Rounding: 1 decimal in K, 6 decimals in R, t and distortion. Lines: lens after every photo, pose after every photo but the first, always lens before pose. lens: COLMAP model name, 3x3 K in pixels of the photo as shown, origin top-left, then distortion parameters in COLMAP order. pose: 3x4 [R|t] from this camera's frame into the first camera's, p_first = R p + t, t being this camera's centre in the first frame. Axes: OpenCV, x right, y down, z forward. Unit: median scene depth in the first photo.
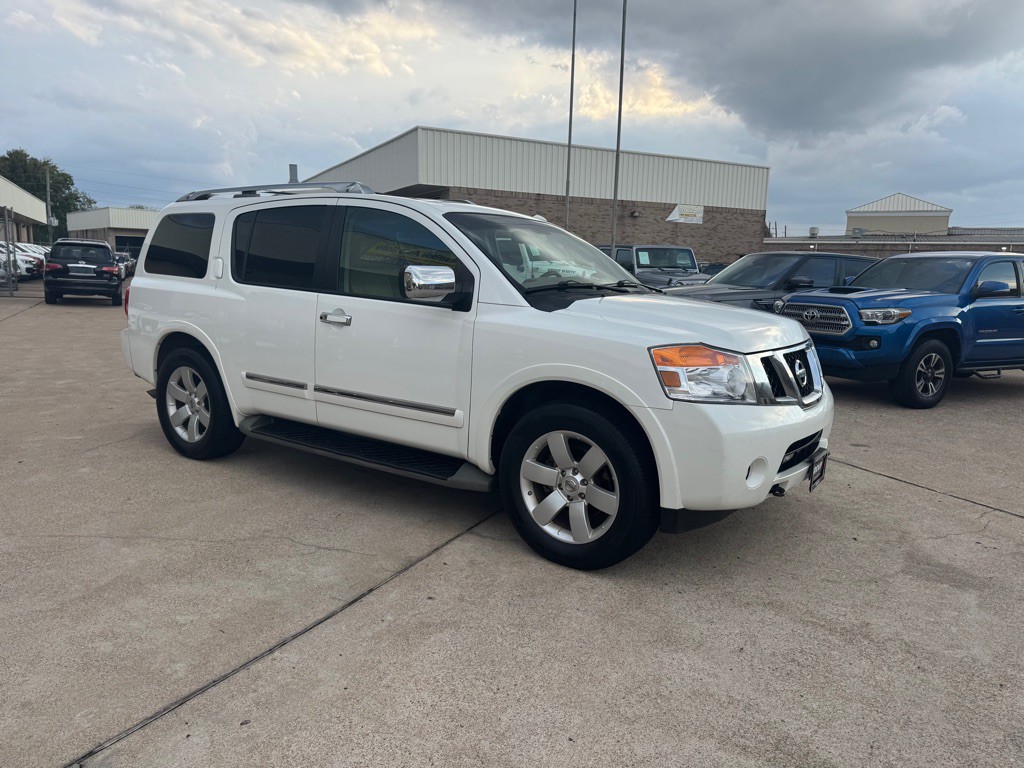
lens RADIAL K [[717.1, 0, 512.0], [0, 717.1, 384.0], [0, 0, 1]] dist [0.051217, -0.068294]
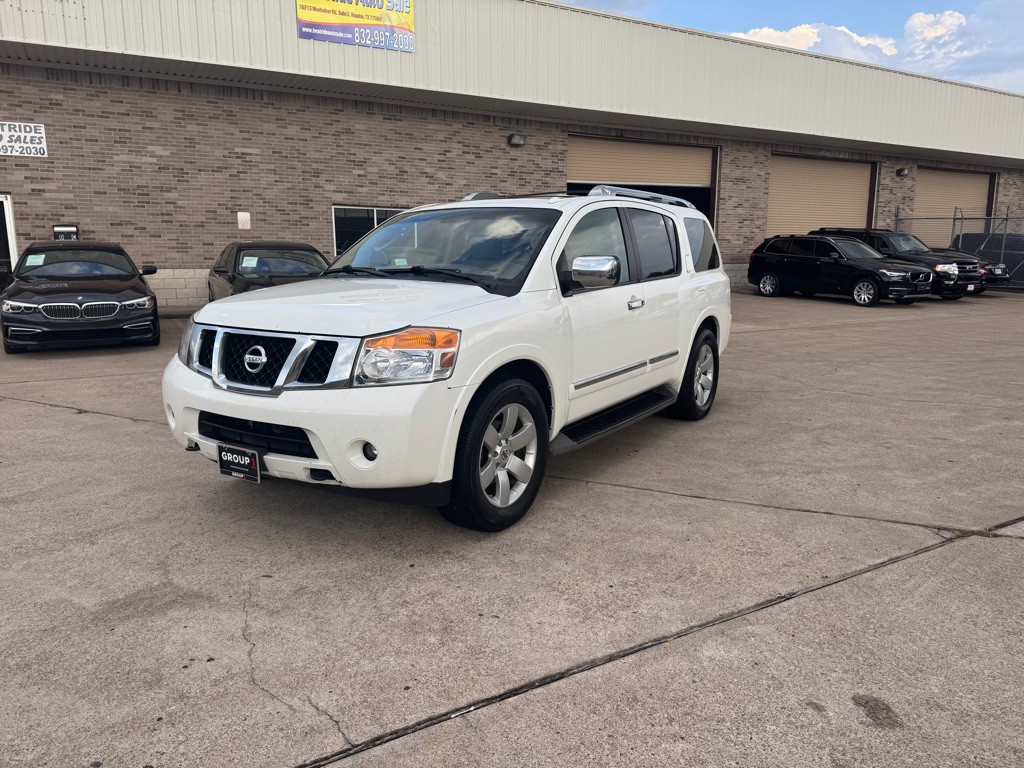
lens RADIAL K [[720.1, 0, 512.3], [0, 720.1, 382.7], [0, 0, 1]] dist [0.036985, -0.048229]
pose [[0.036313, 0.146226, -0.988584, 1.323955], [-0.153895, 0.978255, 0.139045, -0.164739], [0.987420, 0.147089, 0.058027, 1.250528]]
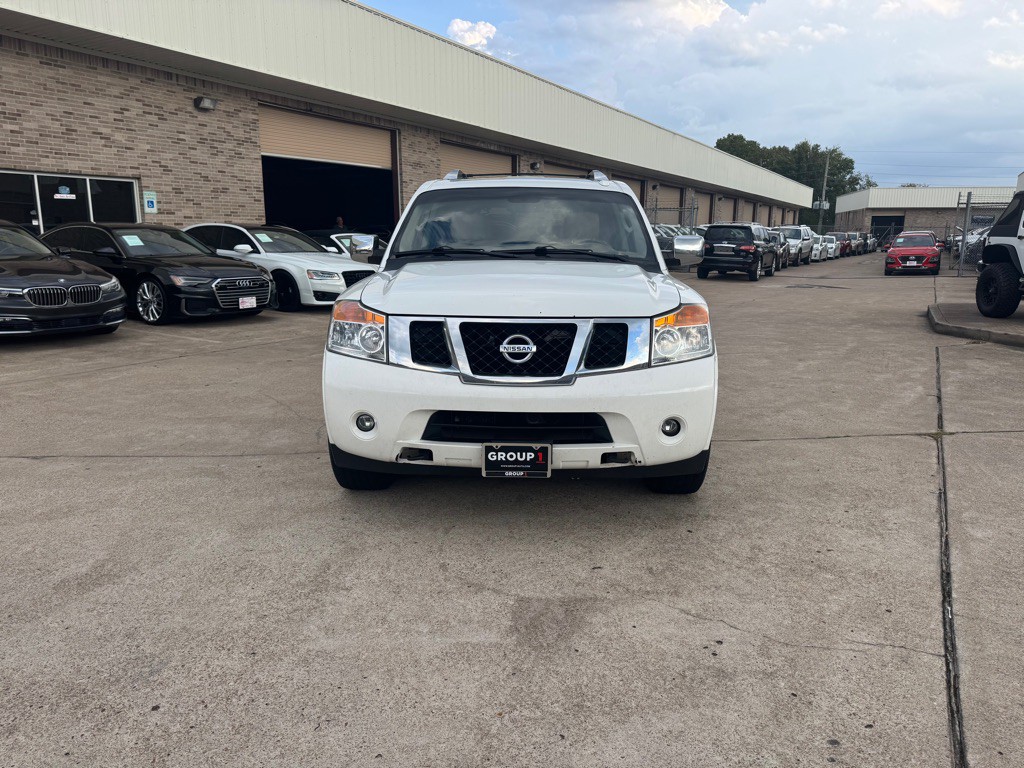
lens RADIAL K [[718.8, 0, 509.8], [0, 718.8, 384.6], [0, 0, 1]] dist [0.051075, -0.063968]
pose [[0.545906, 0.143393, -0.825485, 1.097601], [-0.120837, 0.988420, 0.091785, -0.049294], [0.829087, 0.049643, 0.556911, 0.490500]]
